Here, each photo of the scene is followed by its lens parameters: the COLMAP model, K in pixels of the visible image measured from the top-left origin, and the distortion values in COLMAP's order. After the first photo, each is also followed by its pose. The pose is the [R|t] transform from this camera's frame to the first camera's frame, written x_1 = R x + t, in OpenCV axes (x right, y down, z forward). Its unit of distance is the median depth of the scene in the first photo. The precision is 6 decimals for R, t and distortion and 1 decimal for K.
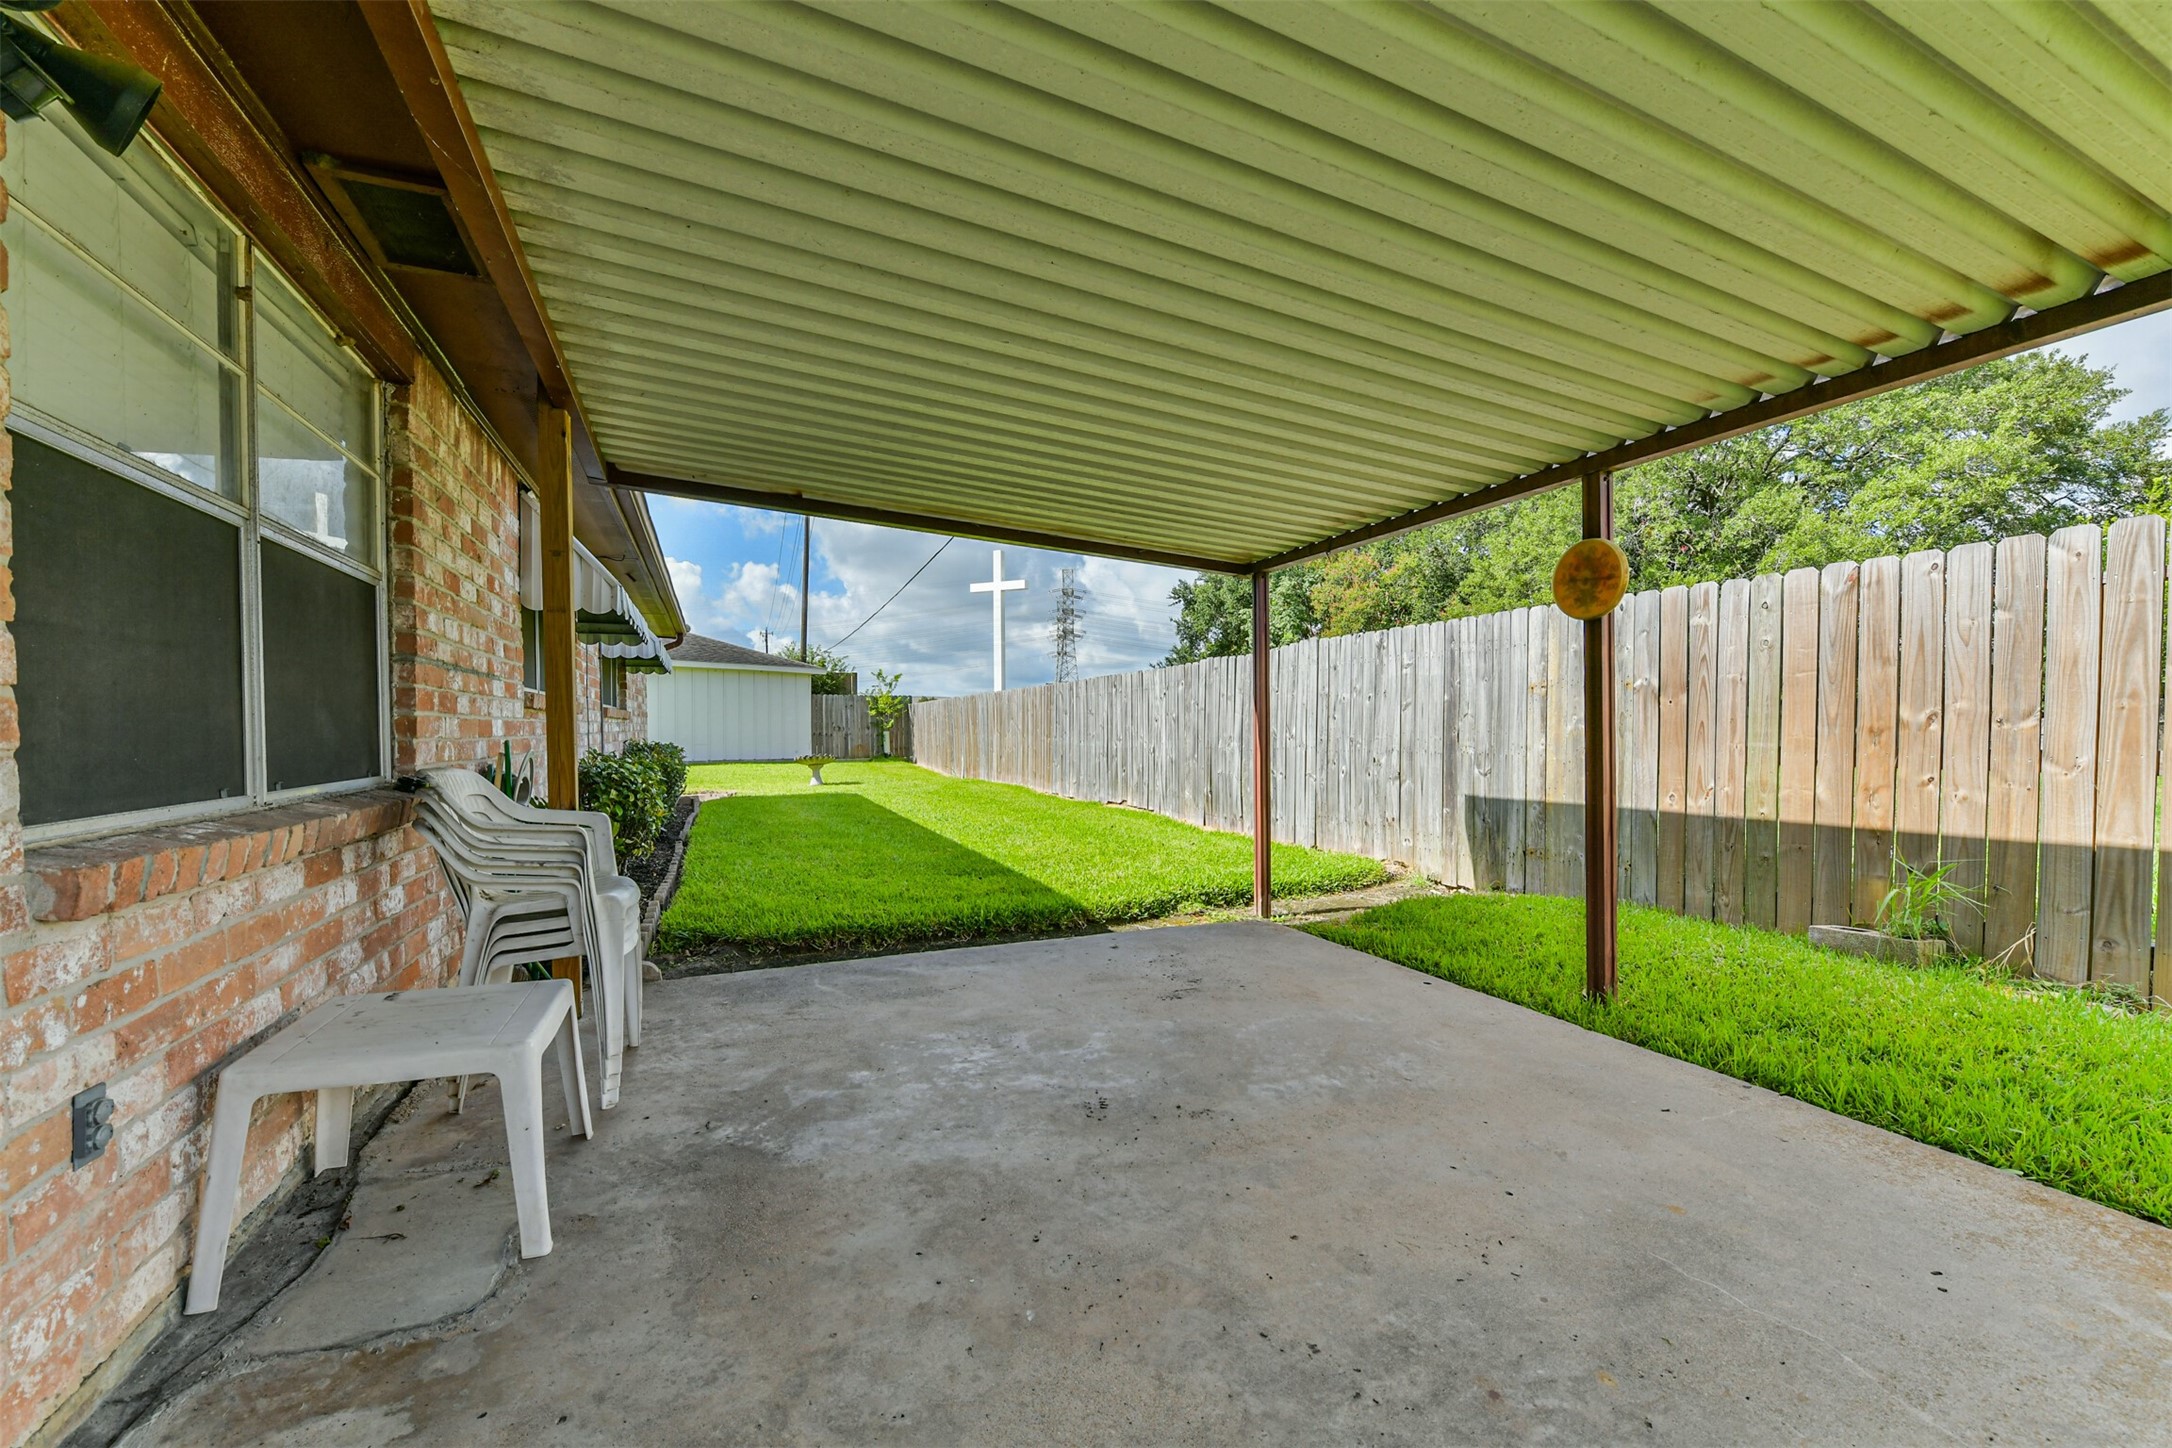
lens RADIAL K [[873.8, 0, 1048.9], [0, 873.8, 761.7], [0, 0, 1]] dist [-0.002267, 0.000000]
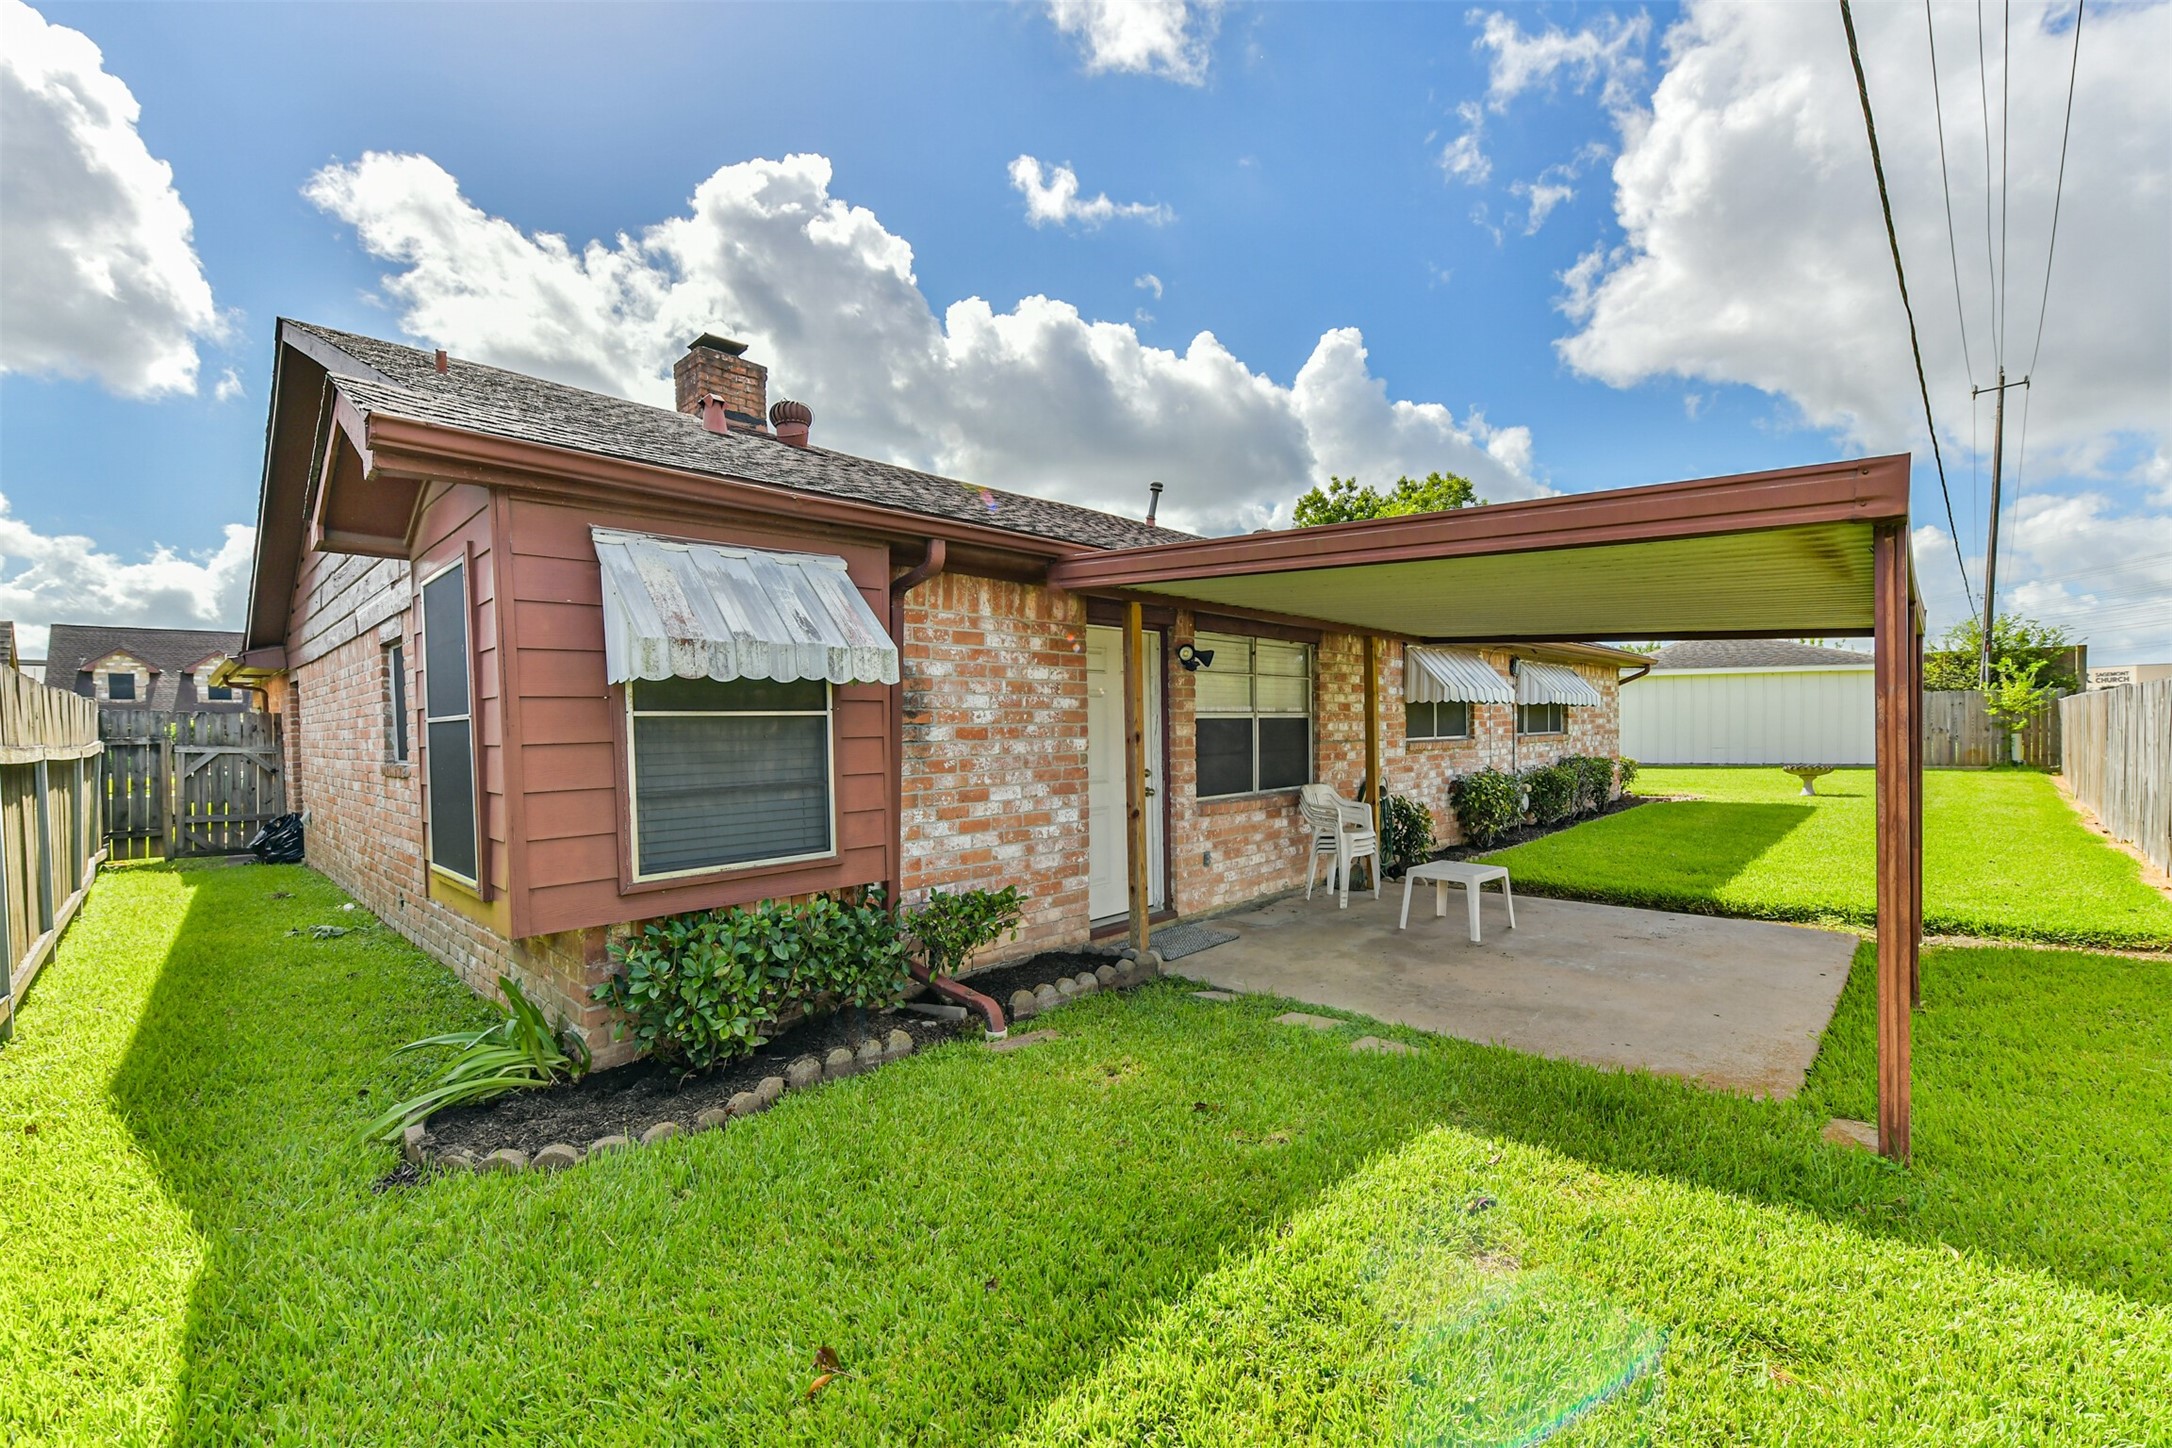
lens RADIAL K [[873.8, 0, 1092.6], [0, 873.8, 733.9], [0, 0, 1]] dist [-0.002267, 0.000000]
pose [[0.387804, 0.001885, -0.921740, 1.578679], [-0.015181, 0.999875, -0.004342, -0.126156], [0.921617, 0.015677, 0.387785, -0.748733]]
